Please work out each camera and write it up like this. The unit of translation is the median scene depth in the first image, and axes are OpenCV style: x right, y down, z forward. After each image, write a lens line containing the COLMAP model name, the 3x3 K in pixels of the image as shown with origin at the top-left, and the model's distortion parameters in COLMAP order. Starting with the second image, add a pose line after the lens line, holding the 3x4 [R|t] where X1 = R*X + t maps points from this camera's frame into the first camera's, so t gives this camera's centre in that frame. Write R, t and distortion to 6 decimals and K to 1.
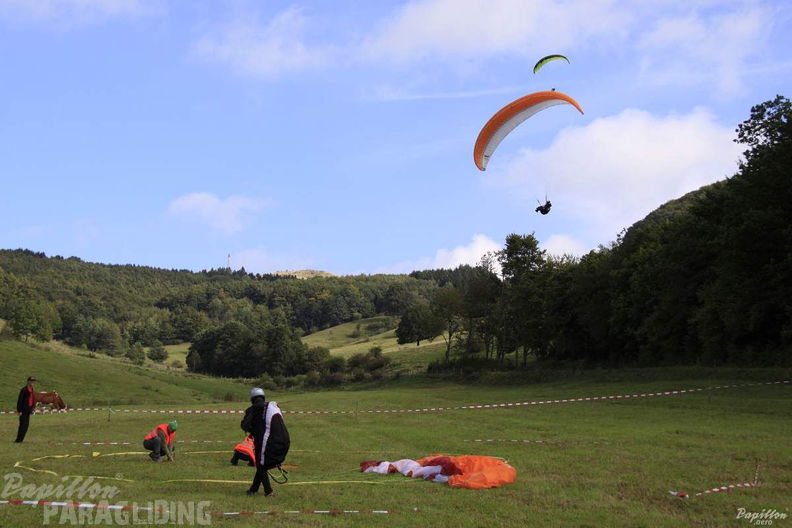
lens RADIAL K [[1425.6, 0, 399.2], [0, 1425.6, 252.4], [0, 0, 1]] dist [0.190764, 1.977119]
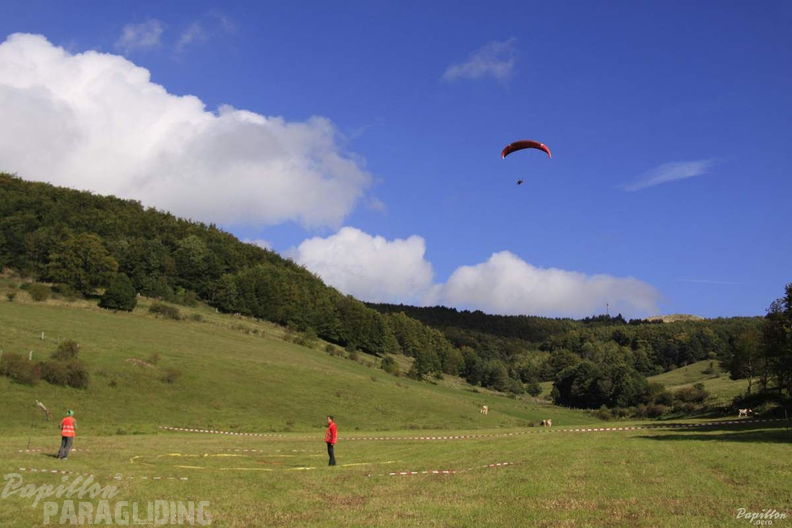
lens RADIAL K [[1387.4, 0, 391.7], [0, 1387.4, 260.9], [0, 0, 1]] dist [0.190433, 1.781434]
pose [[0.913243, -0.050410, -0.404285, 0.201624], [0.043180, 0.998703, -0.026989, -0.011076], [0.405121, 0.007191, 0.914235, -0.128711]]
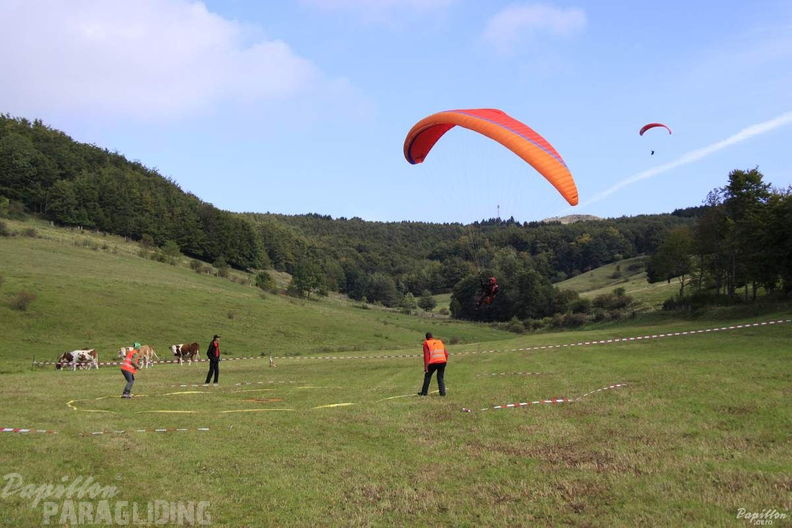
lens RADIAL K [[1459.5, 0, 398.1], [0, 1459.5, 237.4], [0, 0, 1]] dist [0.323366, 2.266830]
pose [[0.961611, -0.061809, -0.267364, 0.106120], [0.070251, 0.997284, 0.022113, -0.004221], [0.265271, -0.040046, 0.963342, -0.062333]]
